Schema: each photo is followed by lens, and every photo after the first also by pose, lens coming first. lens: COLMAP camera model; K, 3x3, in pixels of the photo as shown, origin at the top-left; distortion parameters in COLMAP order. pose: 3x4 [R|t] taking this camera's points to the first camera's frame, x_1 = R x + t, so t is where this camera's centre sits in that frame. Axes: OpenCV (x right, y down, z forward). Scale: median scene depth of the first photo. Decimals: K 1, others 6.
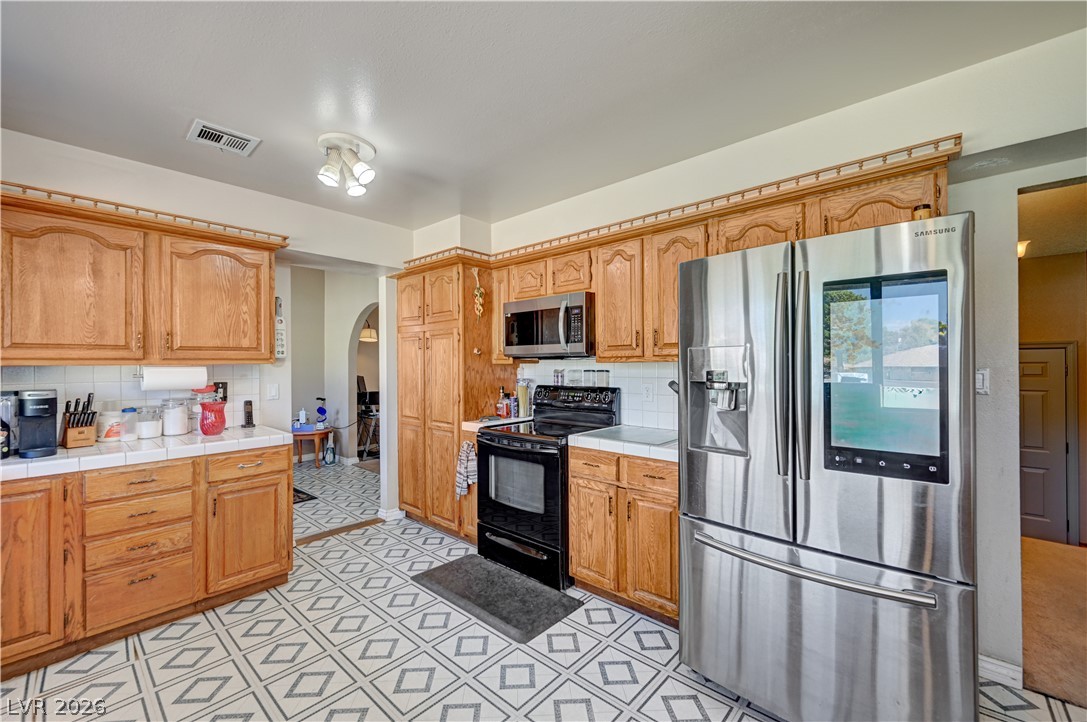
lens RADIAL K [[434.2, 0, 544.2], [0, 434.2, 361.9], [0, 0, 1]] dist [0.002238, 0.000009]
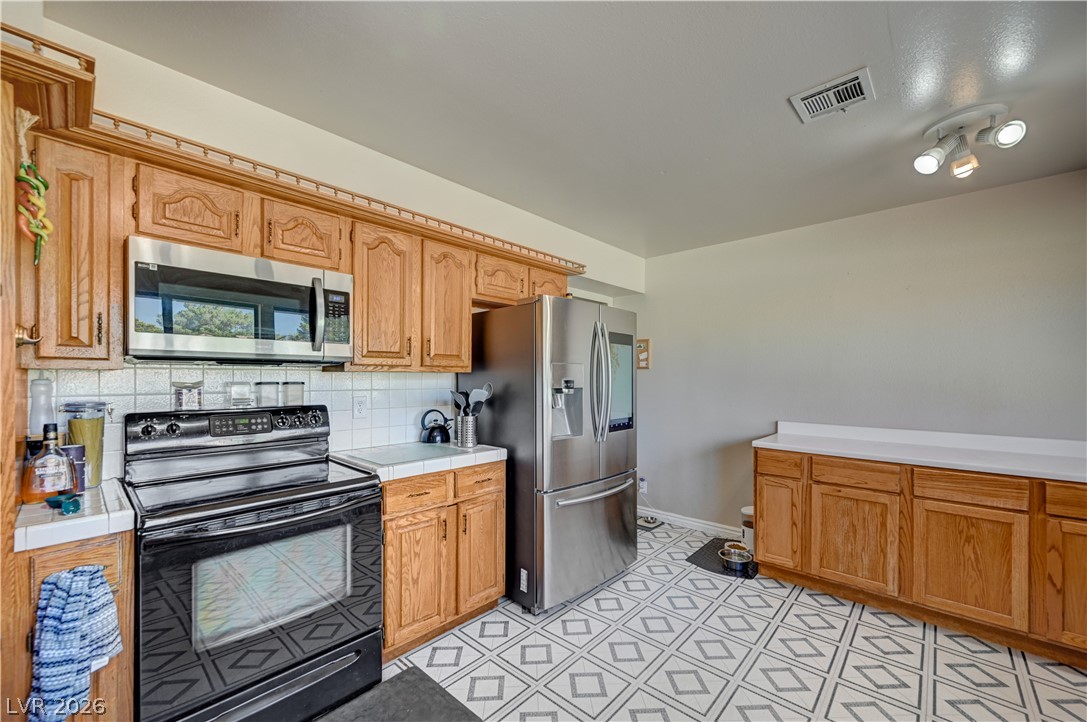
lens RADIAL K [[434.2, 0, 542.4], [0, 434.2, 375.6], [0, 0, 1]] dist [0.002238, 0.000009]
pose [[0.009804, 0.010487, 0.999897, -0.696835], [-0.012215, 0.999872, -0.010367, 0.013850], [-0.999877, -0.012112, 0.009931, 0.726202]]
